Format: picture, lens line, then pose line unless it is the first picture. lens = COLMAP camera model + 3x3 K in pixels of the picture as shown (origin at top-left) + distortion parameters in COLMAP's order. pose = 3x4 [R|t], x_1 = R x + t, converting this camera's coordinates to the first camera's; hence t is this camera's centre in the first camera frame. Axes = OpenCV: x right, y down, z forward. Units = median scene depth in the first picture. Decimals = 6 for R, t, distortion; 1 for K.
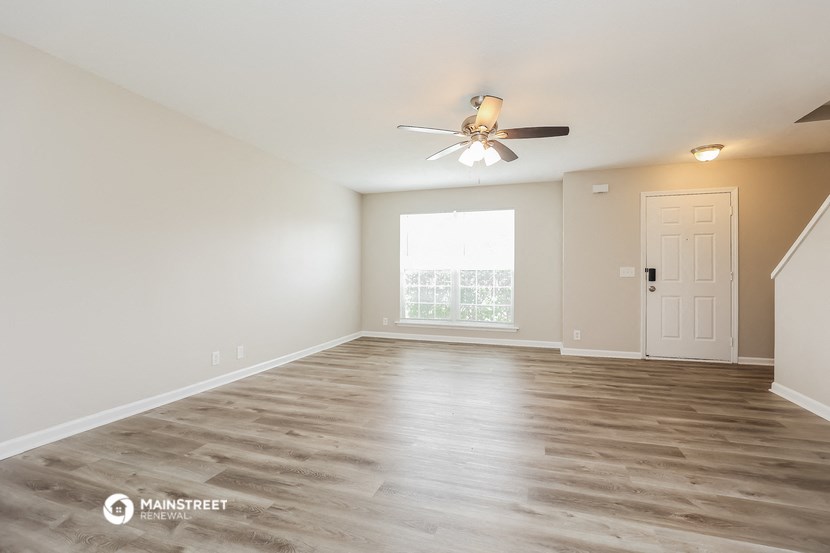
lens RADIAL K [[376.8, 0, 415.0], [0, 376.8, 276.5], [0, 0, 1]] dist [-0.019951, 0.000796]
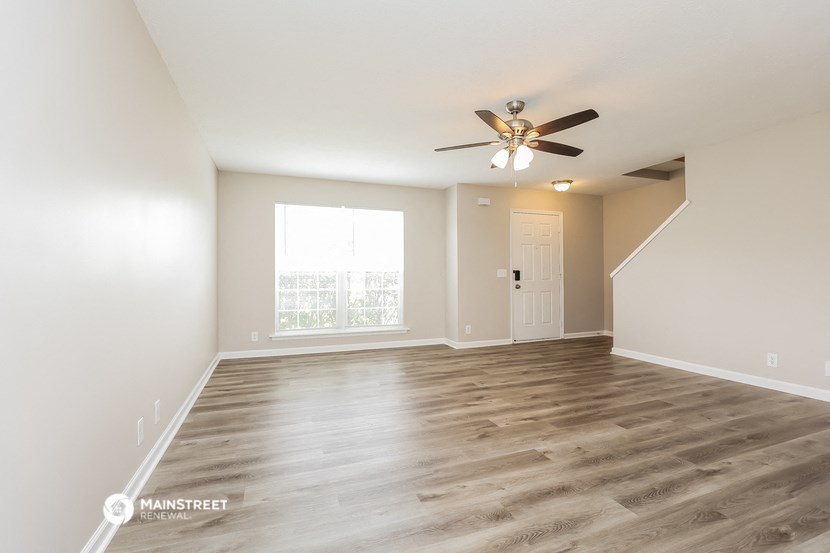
lens RADIAL K [[376.8, 0, 415.0], [0, 376.8, 276.5], [0, 0, 1]] dist [-0.019951, 0.000796]
pose [[0.774187, -0.006324, 0.632925, -0.430133], [0.009120, 0.999958, -0.001165, -0.002920], [-0.632891, 0.006674, 0.774212, 0.244480]]
